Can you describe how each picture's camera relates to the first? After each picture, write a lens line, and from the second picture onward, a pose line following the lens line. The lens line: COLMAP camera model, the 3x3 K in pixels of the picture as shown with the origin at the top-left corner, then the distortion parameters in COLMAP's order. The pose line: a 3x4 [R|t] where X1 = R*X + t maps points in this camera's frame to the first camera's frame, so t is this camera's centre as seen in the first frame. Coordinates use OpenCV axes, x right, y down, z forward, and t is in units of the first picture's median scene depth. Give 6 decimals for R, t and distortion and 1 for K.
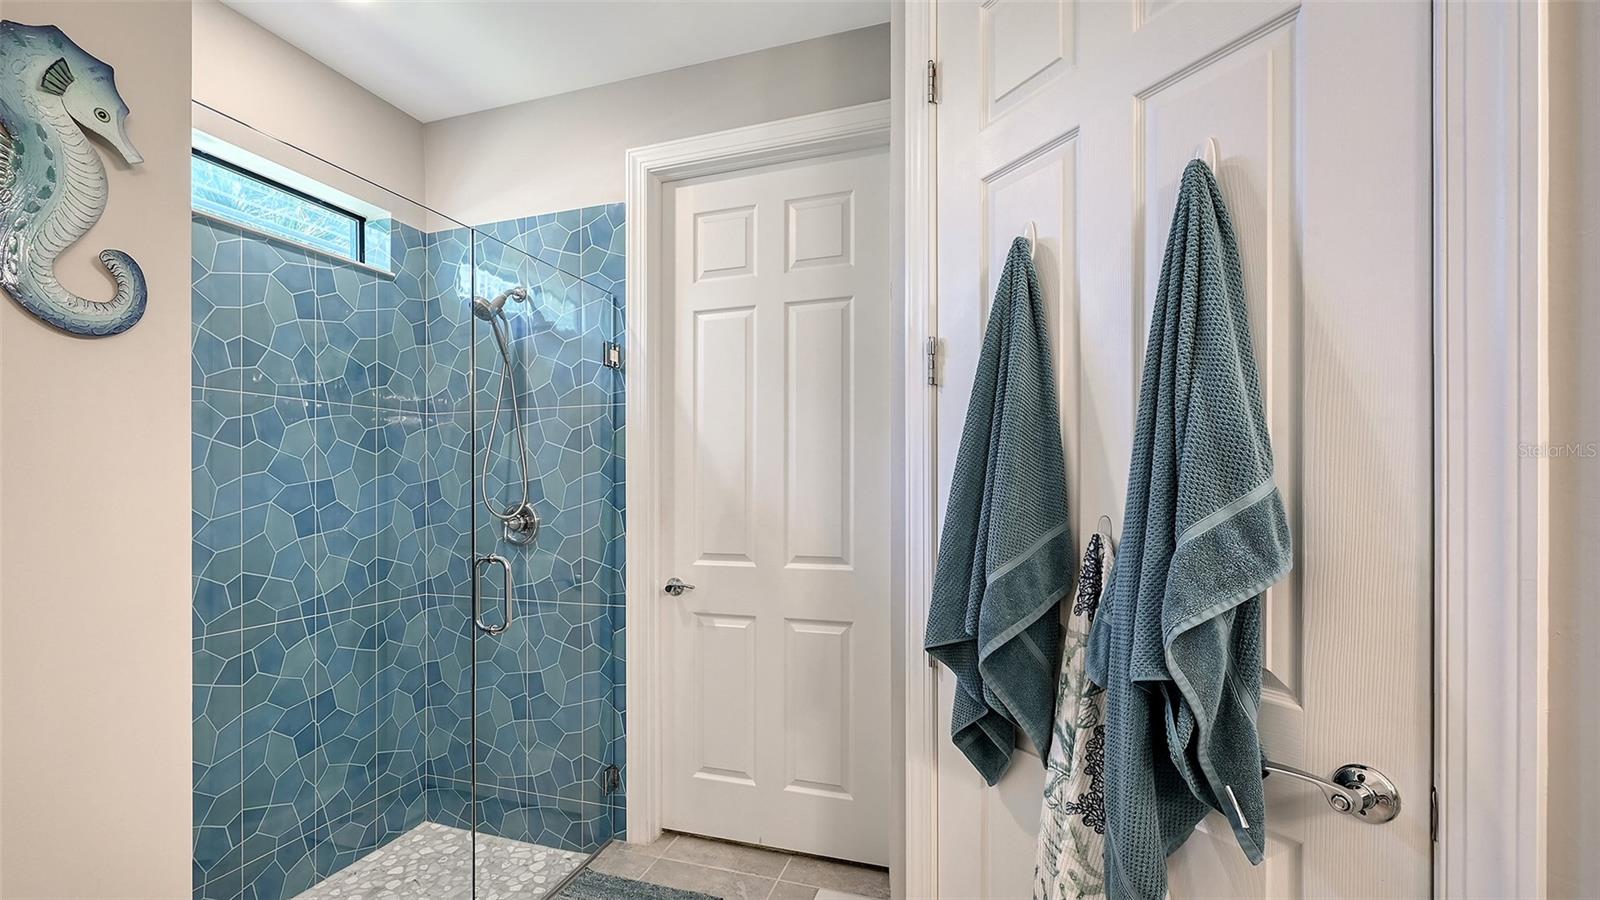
lens RADIAL K [[680.6, 0, 791.7], [0, 680.6, 466.5], [0, 0, 1]] dist [0.000251, -0.000008]
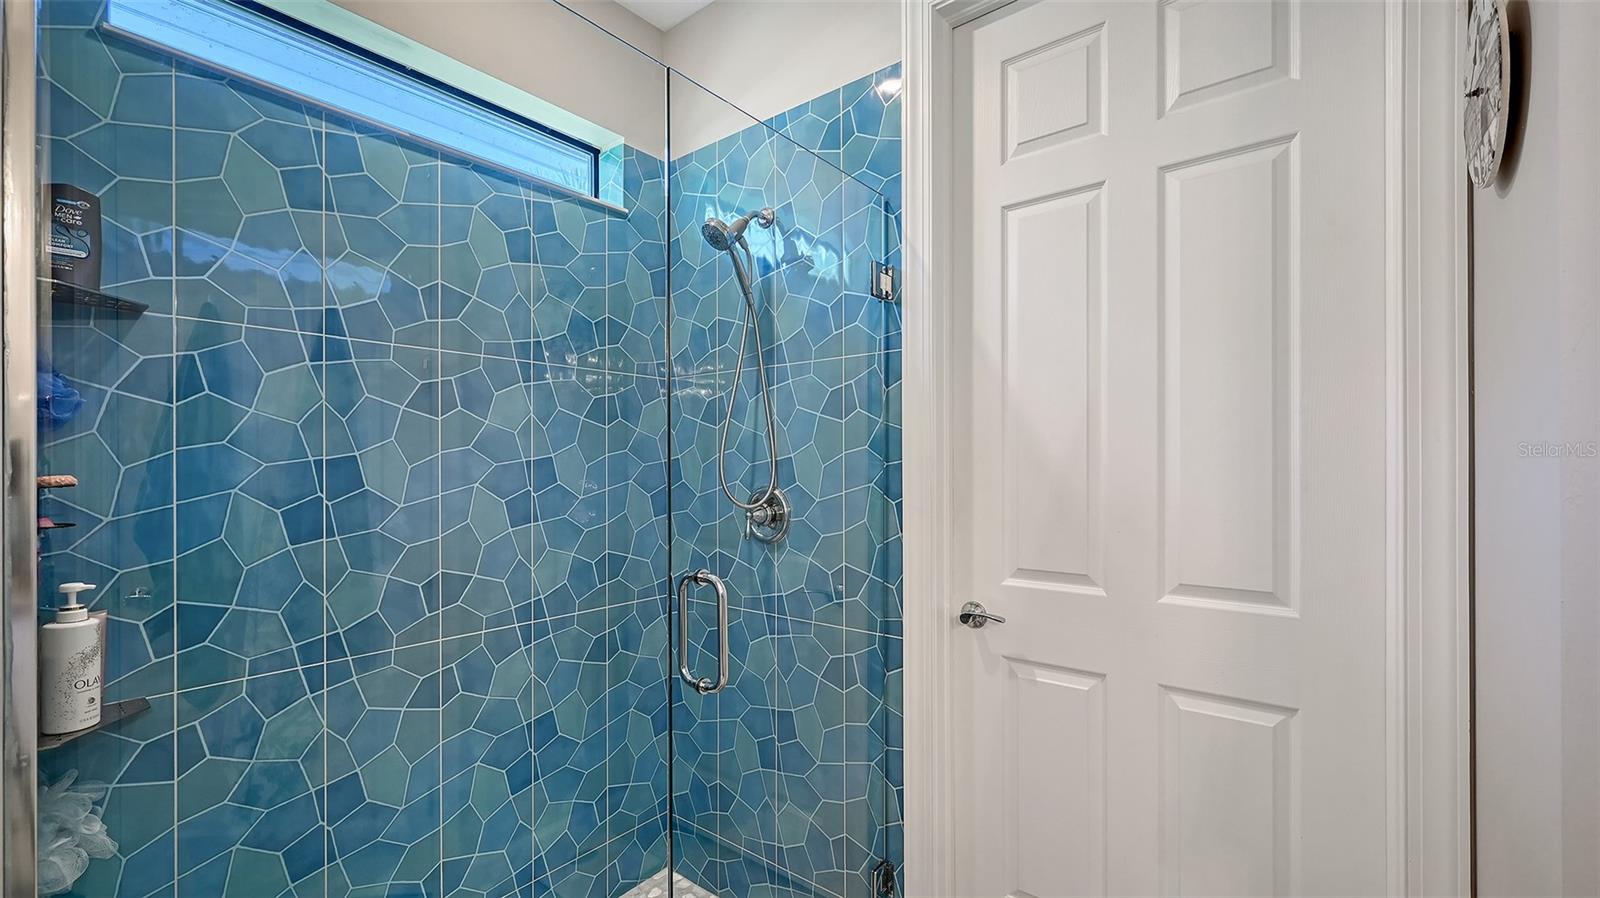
lens RADIAL K [[680.6, 0, 791.7], [0, 680.6, 465.5], [0, 0, 1]] dist [0.000251, -0.000008]
pose [[0.922574, 0.004246, -0.385796, -0.078079], [0.006005, 0.999660, 0.025360, 0.008875], [0.385772, -0.025713, 0.922236, 0.307458]]
